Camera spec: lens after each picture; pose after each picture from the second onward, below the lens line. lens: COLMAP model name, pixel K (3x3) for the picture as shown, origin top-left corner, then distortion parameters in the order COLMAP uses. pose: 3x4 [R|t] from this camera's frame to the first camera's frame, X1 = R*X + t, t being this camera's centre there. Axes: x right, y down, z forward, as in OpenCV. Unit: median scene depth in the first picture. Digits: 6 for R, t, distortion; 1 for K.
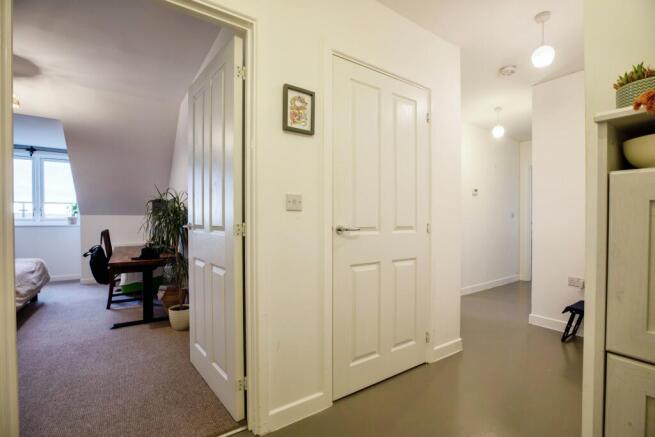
lens RADIAL K [[303.4, 0, 330.5], [0, 303.4, 232.5], [0, 0, 1]] dist [-0.046441, 0.016148]
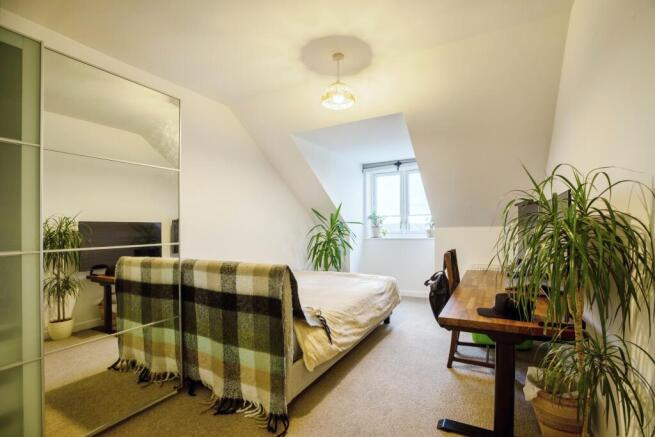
lens RADIAL K [[303.4, 0, 330.5], [0, 303.4, 232.5], [0, 0, 1]] dist [-0.046441, 0.016148]
pose [[0.450024, -0.001822, -0.893015, -0.254025], [-0.016225, 0.999816, -0.010216, -0.039755], [0.892869, 0.019087, 0.449912, 0.432988]]
